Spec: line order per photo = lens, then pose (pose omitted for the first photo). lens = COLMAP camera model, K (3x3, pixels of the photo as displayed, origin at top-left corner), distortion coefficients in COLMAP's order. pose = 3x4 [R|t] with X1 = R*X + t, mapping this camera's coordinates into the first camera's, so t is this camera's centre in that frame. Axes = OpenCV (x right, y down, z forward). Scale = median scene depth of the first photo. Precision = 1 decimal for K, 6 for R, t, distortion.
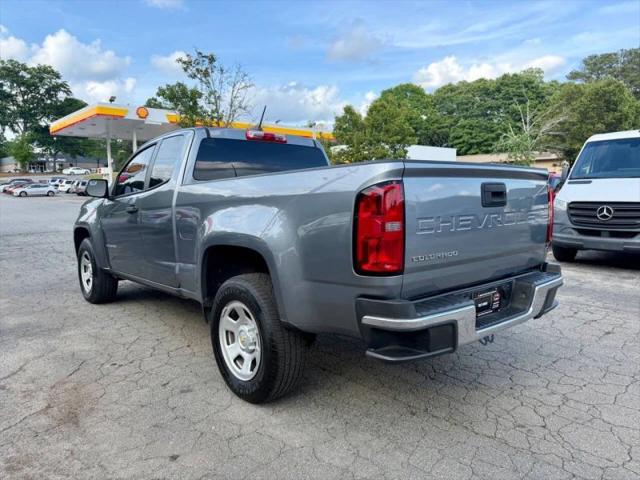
lens RADIAL K [[458.5, 0, 316.8], [0, 458.5, 243.6], [0, 0, 1]] dist [0.006139, -0.008613]
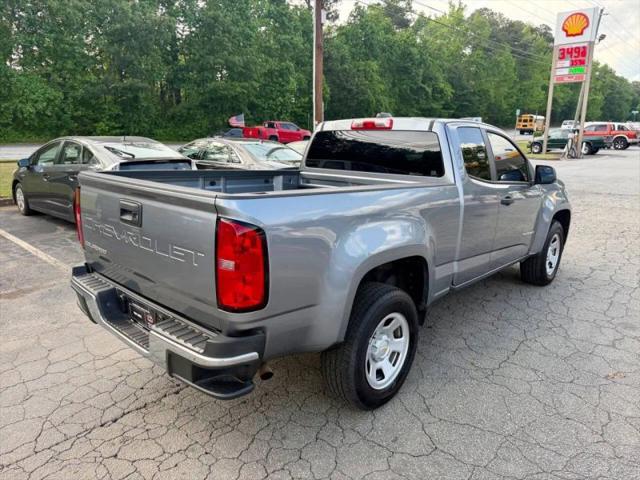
lens RADIAL K [[458.1, 0, 317.3], [0, 458.1, 239.4], [0, 0, 1]] dist [0.007731, -0.007648]
pose [[0.104591, 0.229077, -0.967773, 0.125052], [-0.125234, 0.968398, 0.215690, -0.027853], [0.986599, 0.098639, 0.129974, 0.113940]]
